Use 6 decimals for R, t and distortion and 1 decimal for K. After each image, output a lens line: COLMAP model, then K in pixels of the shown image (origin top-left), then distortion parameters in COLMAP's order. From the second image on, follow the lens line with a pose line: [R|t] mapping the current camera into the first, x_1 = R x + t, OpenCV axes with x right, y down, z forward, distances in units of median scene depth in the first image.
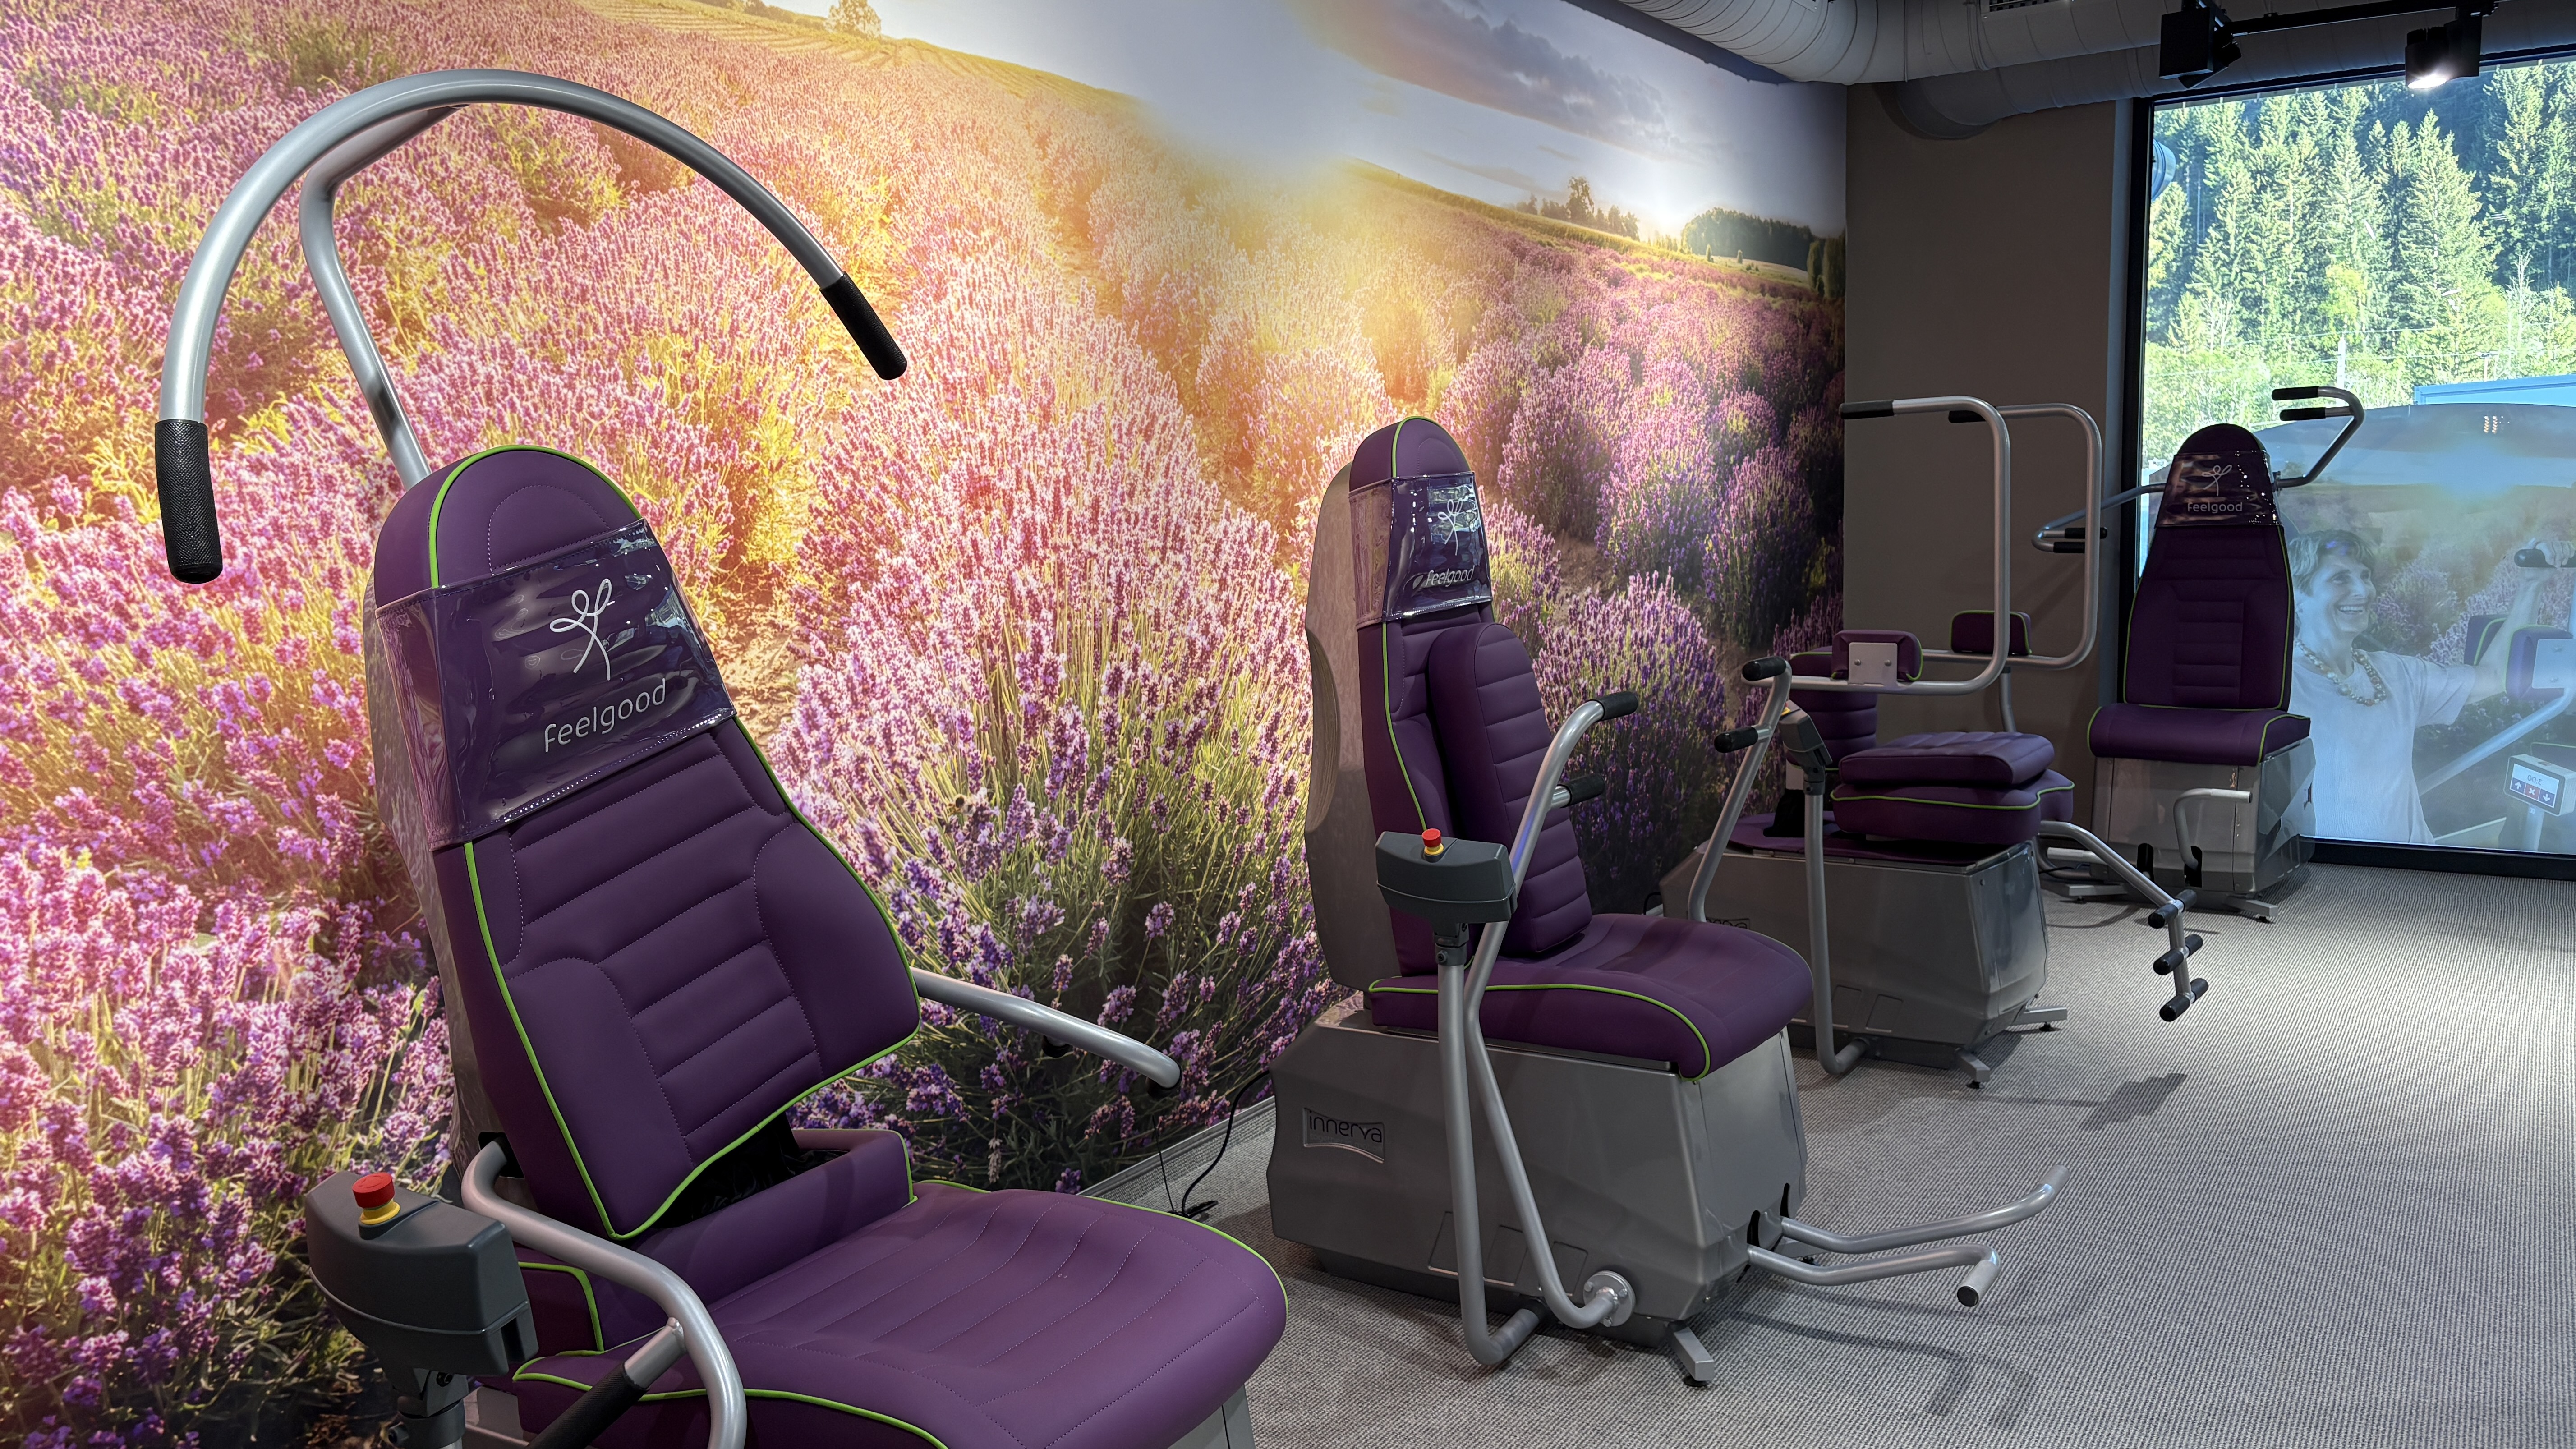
lens RADIAL K [[2025.4, 0, 1274.0], [0, 2025.4, 732.9], [0, 0, 1]] dist [0.106003, -0.109317]
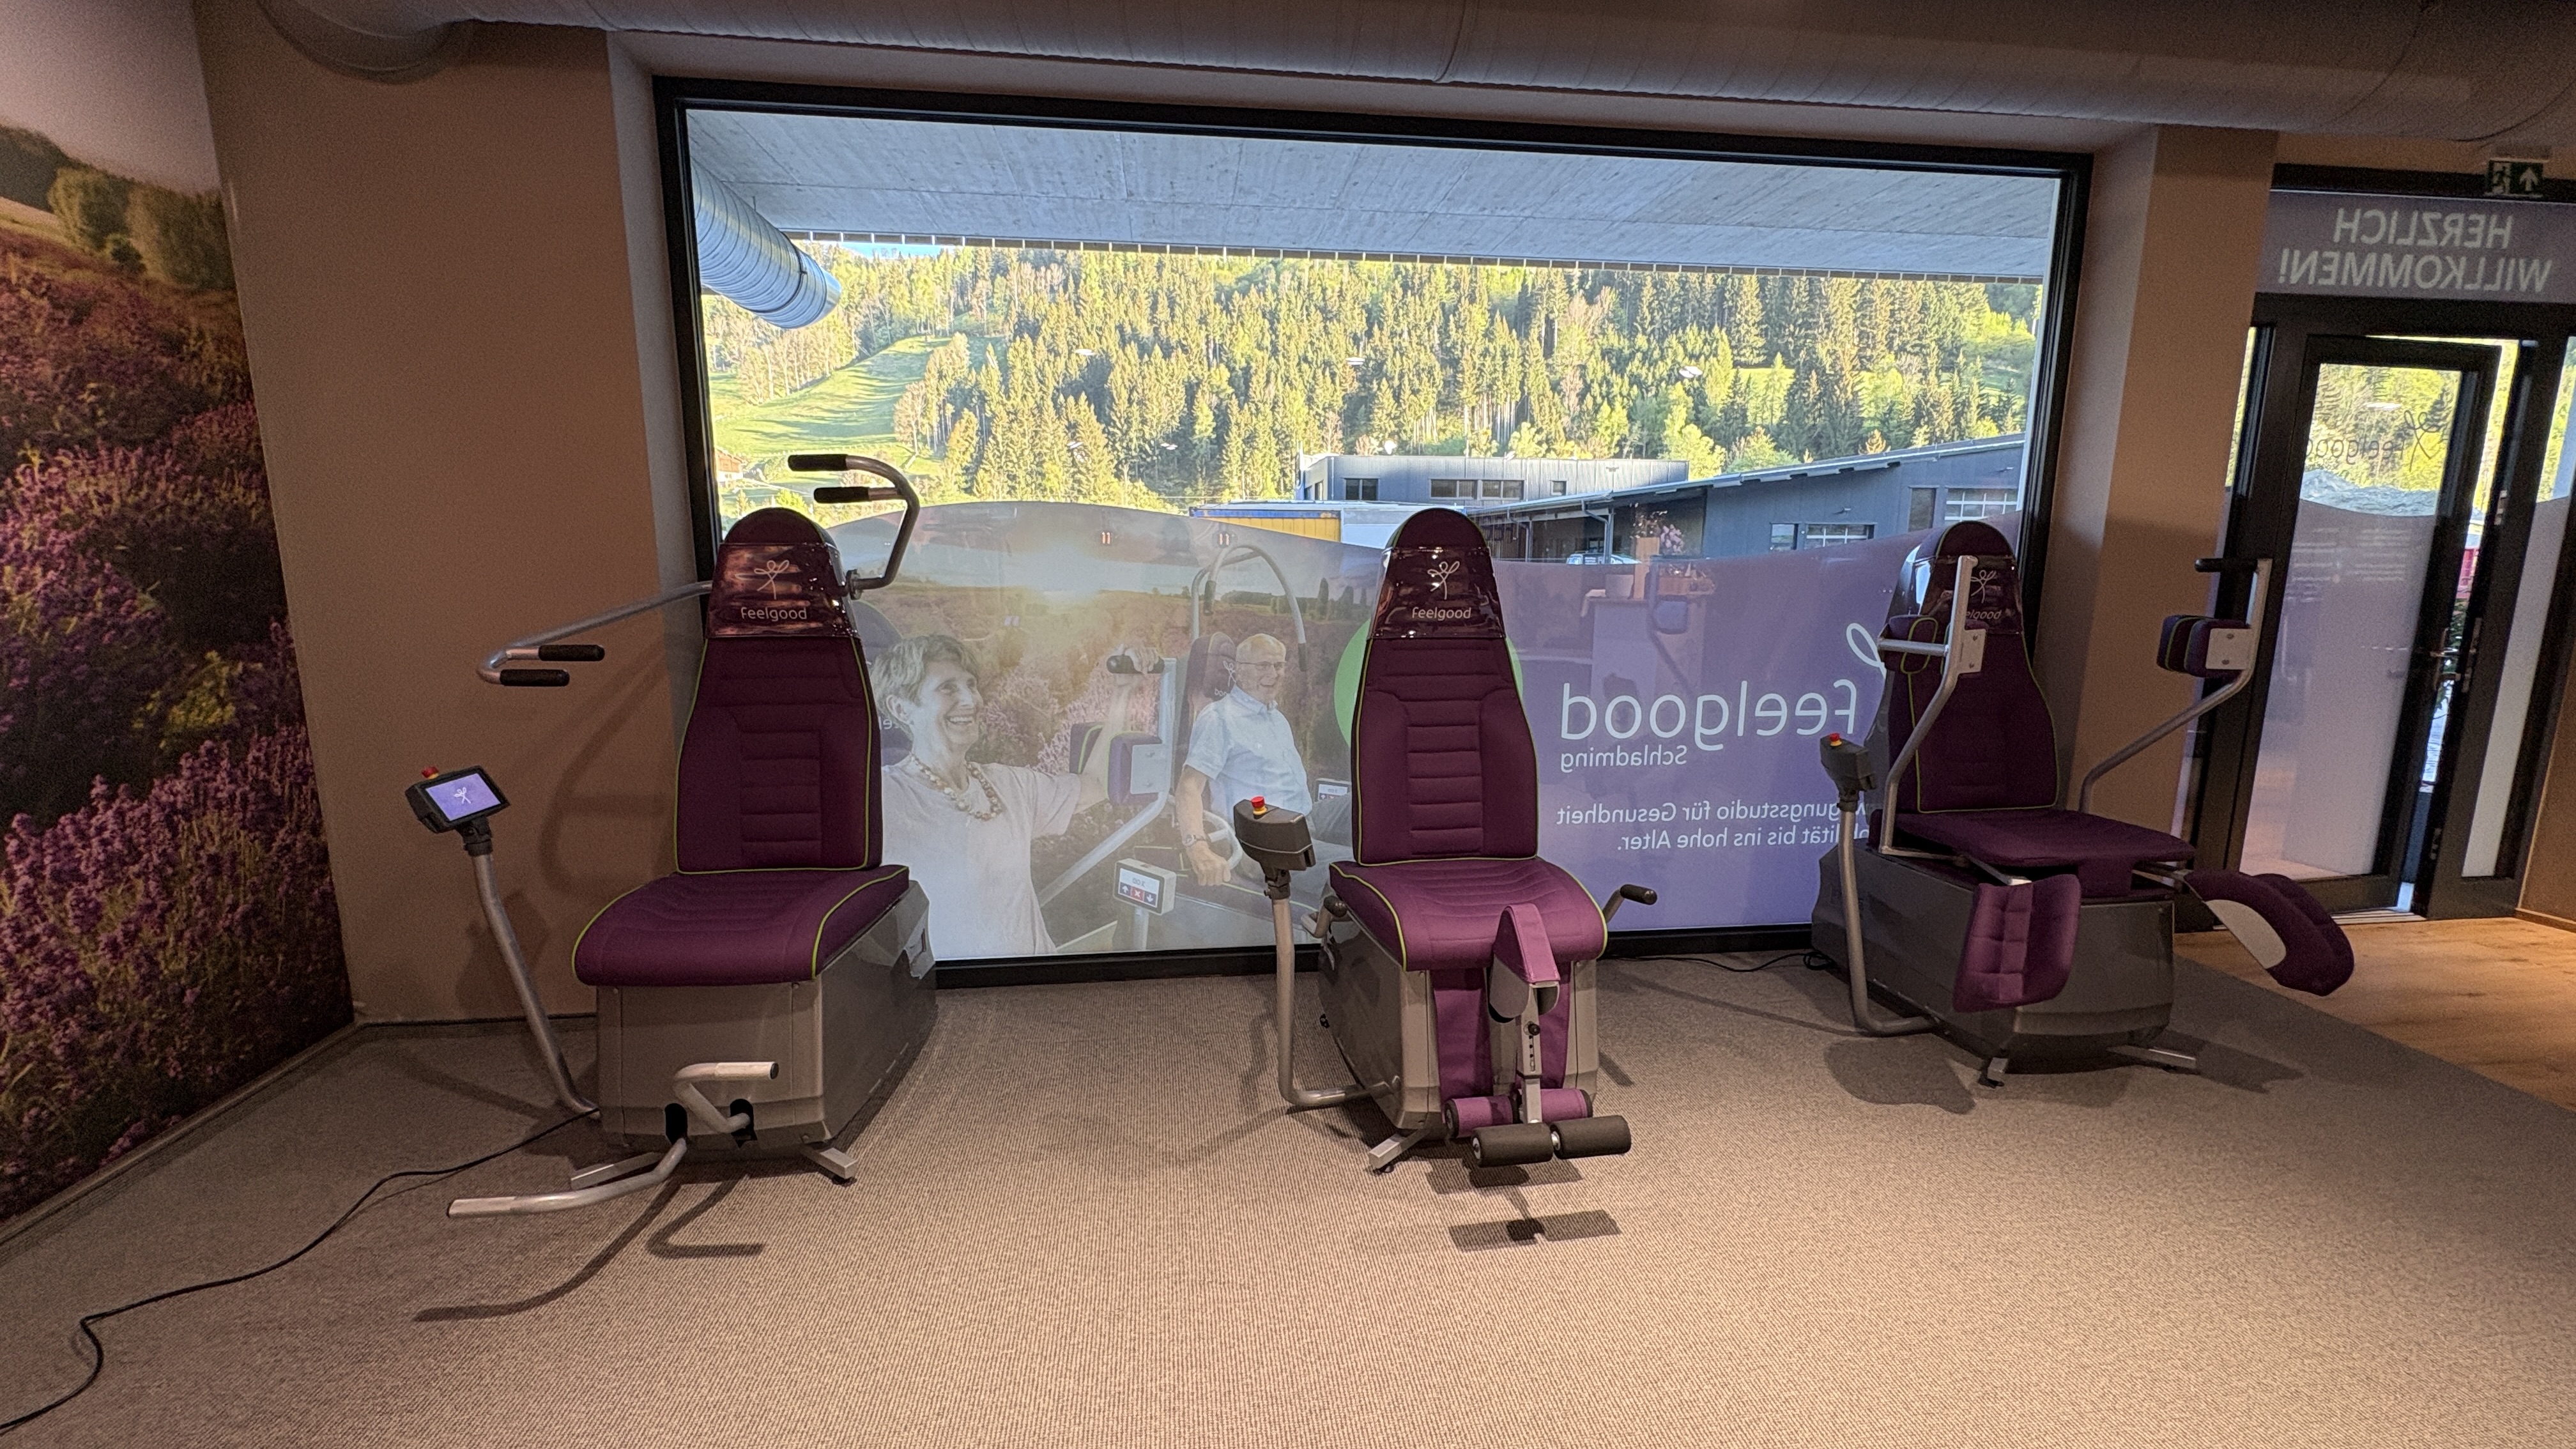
lens RADIAL K [[1020.9, 0, 1283.0], [0, 1020.9, 719.9], [0, 0, 1]] dist [-0.000422, 0.000003]
pose [[0.776075, -0.074494, 0.626225, 0.352101], [0.055802, 0.997216, 0.049471, -0.075814], [-0.628166, -0.003448, 0.778071, 0.562083]]
